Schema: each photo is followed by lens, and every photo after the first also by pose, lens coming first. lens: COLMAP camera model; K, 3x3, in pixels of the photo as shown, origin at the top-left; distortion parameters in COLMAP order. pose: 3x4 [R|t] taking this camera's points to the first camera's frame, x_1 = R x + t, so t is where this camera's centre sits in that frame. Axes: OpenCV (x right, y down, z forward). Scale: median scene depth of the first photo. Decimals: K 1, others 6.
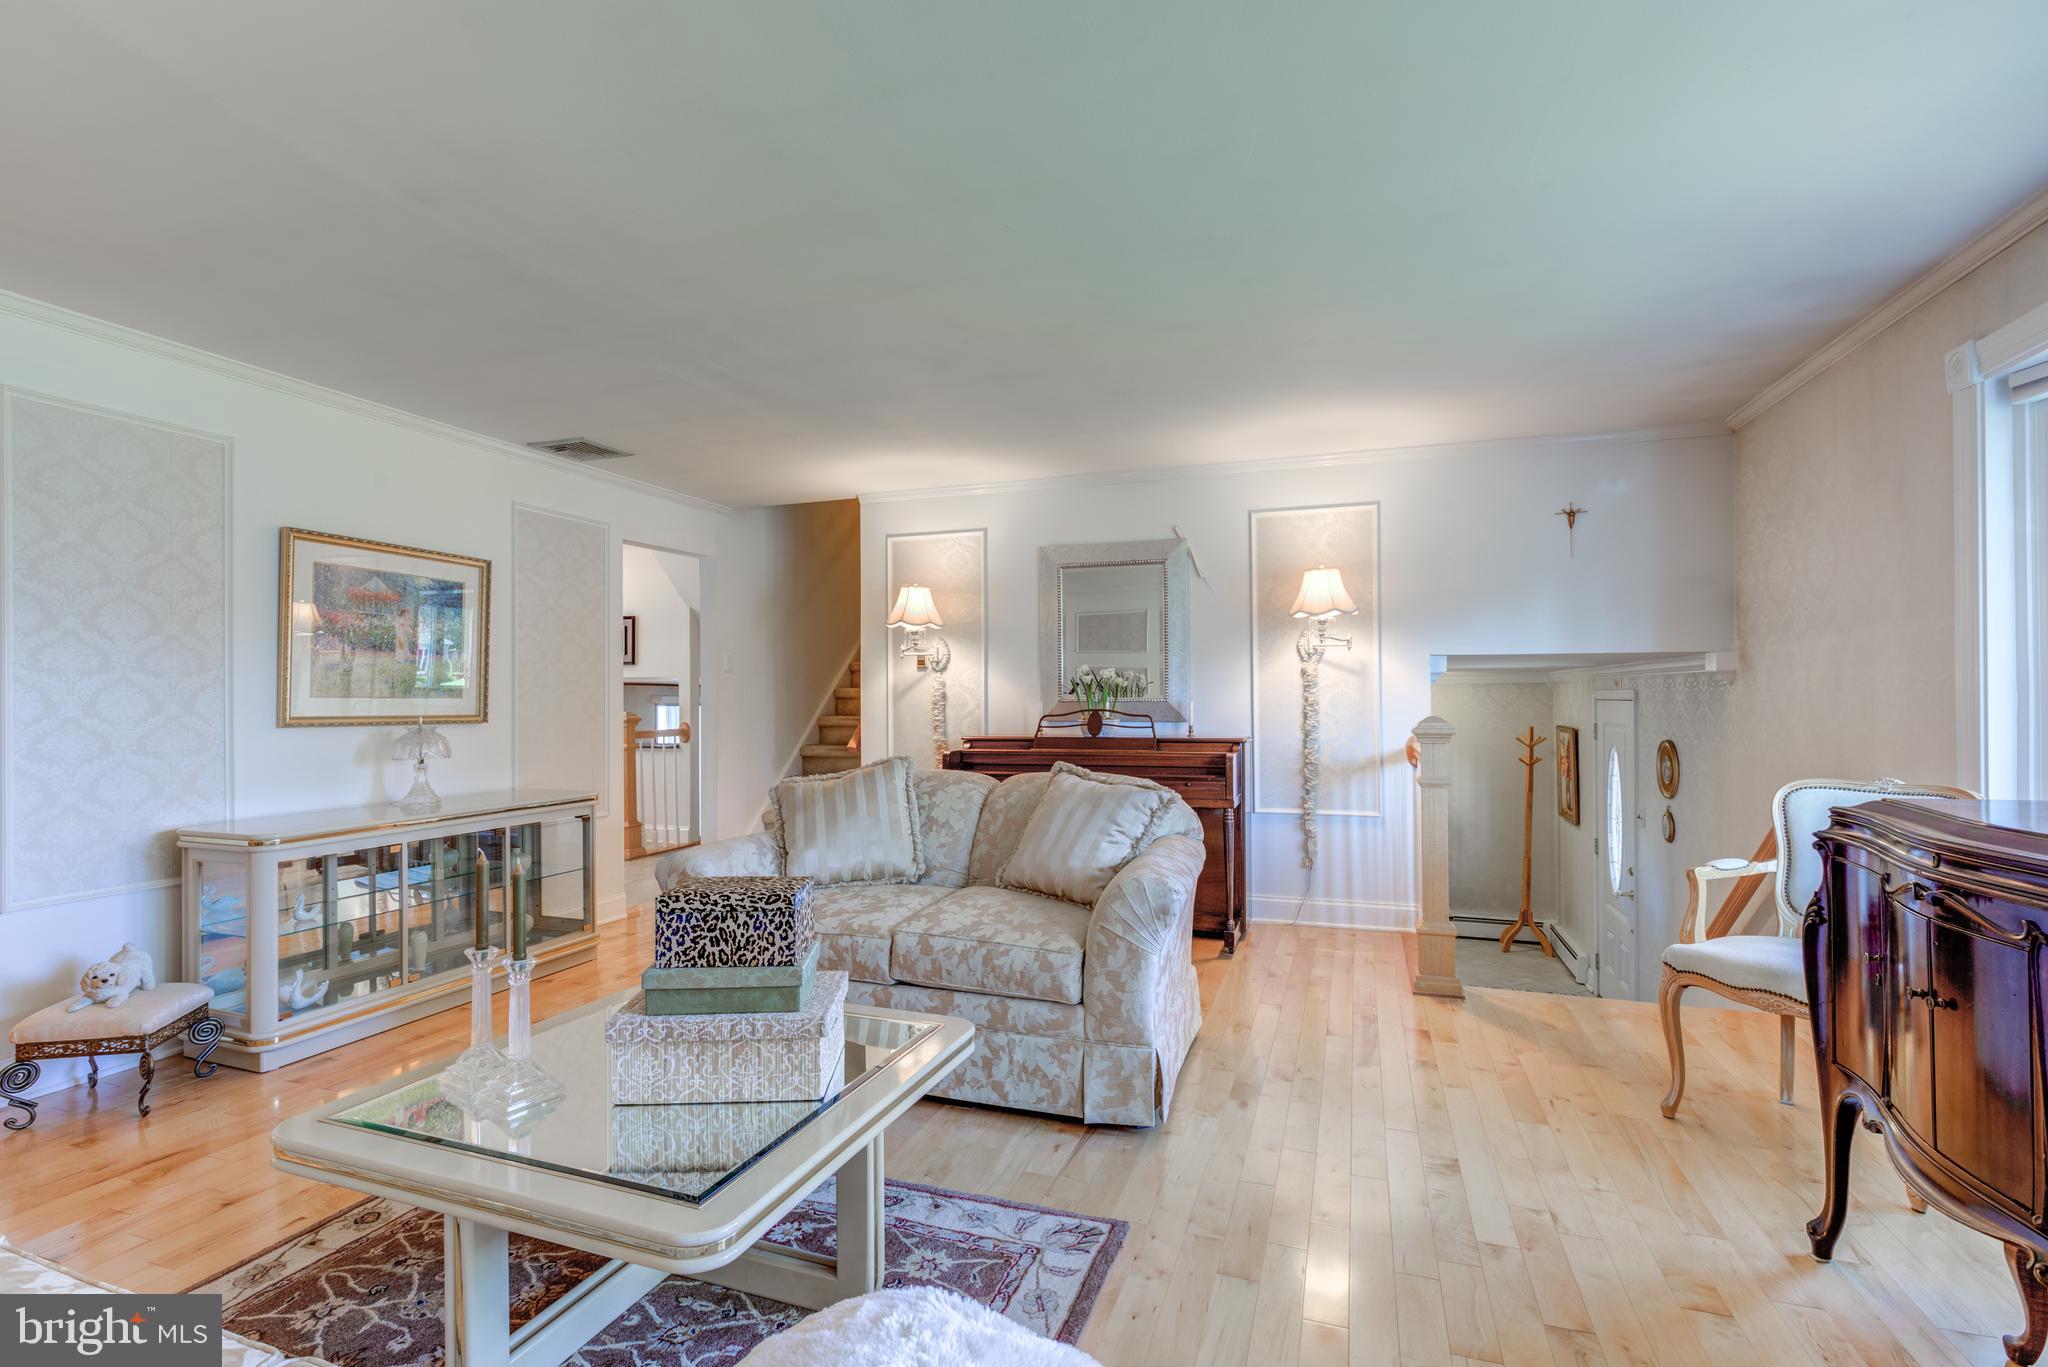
lens RADIAL K [[945.9, 0, 1024.6], [0, 945.9, 700.2], [0, 0, 1]] dist [-0.009136, 0.002292]
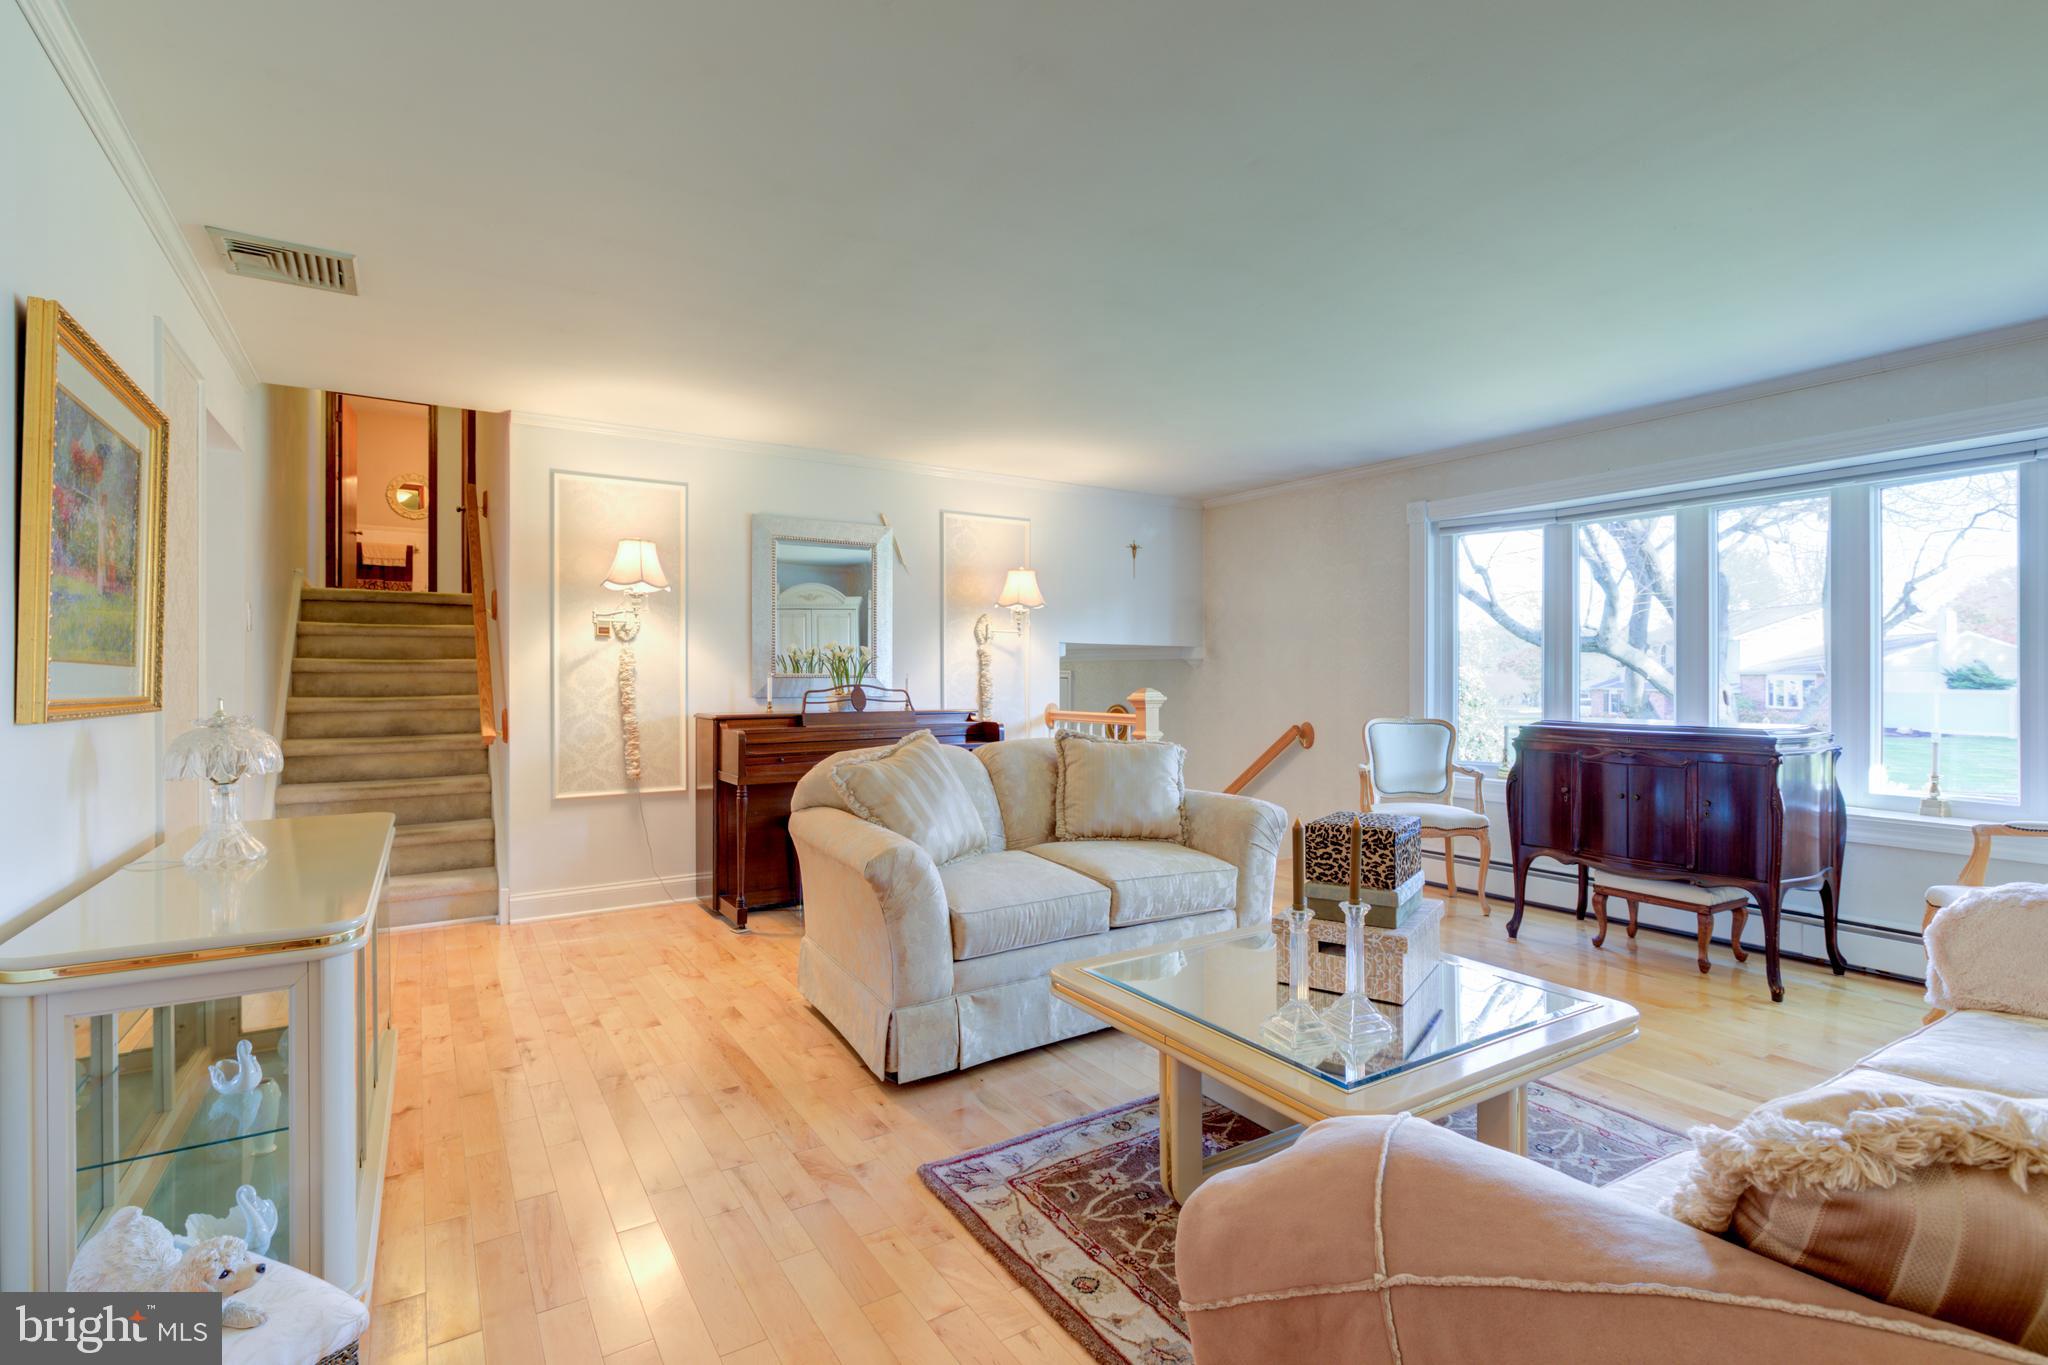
lens RADIAL K [[945.9, 0, 1024.4], [0, 945.9, 672.3], [0, 0, 1]] dist [-0.009136, 0.002292]
pose [[0.615171, 0.006943, 0.788363, -0.601417], [-0.002835, 0.999974, -0.006595, 0.001731], [-0.788388, 0.001822, 0.615175, 0.227633]]
